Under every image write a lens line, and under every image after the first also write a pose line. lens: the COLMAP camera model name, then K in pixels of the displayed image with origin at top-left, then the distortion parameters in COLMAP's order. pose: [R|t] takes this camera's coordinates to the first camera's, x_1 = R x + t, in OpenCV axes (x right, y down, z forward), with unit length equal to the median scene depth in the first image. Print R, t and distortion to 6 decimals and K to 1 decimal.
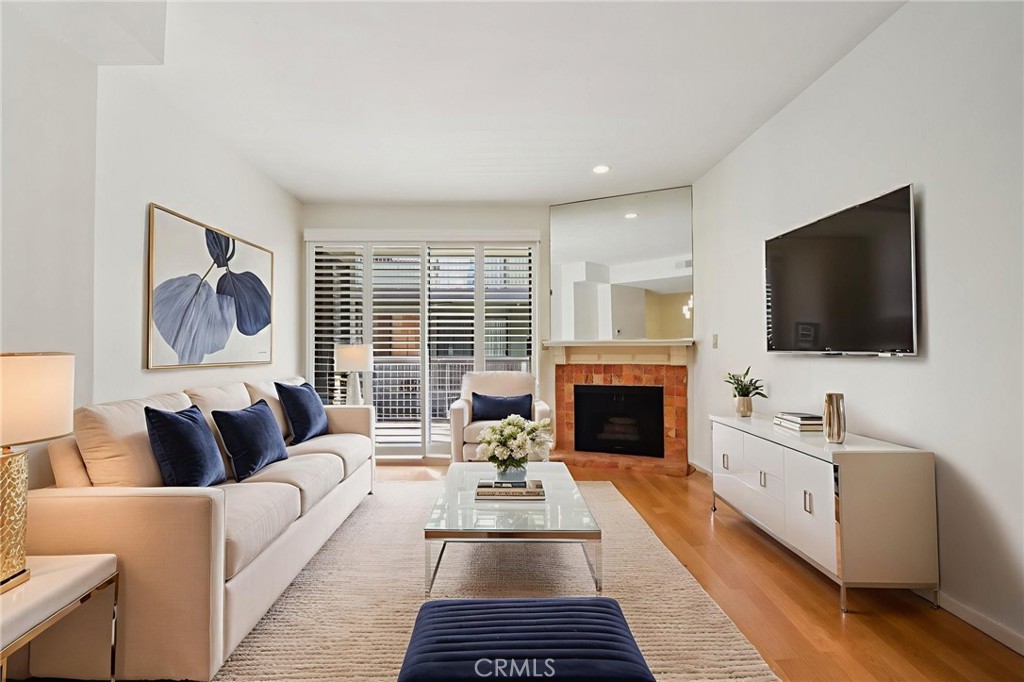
lens RADIAL K [[475.8, 0, 509.6], [0, 475.8, 339.4], [0, 0, 1]] dist [-0.001779, 0.000294]
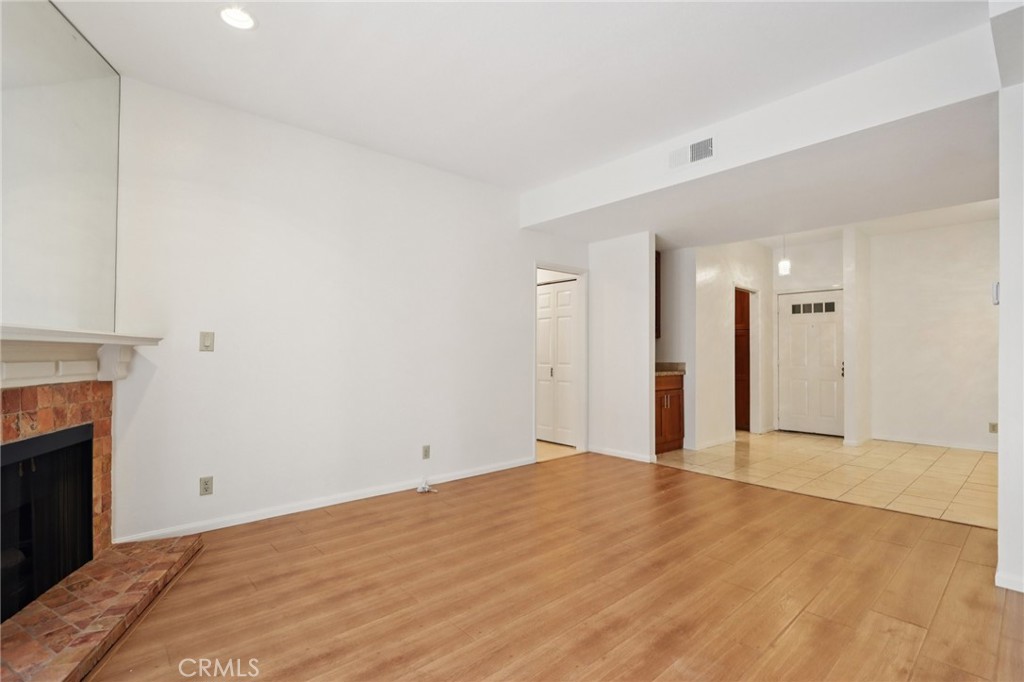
lens RADIAL K [[474.2, 0, 511.6], [0, 474.2, 347.9], [0, 0, 1]] dist [0.000721, -0.000455]
pose [[-0.637614, 0.014672, 0.770217, -0.400789], [-0.019177, 0.999206, -0.034909, 0.028309], [-0.770118, -0.037029, -0.636826, 1.059636]]
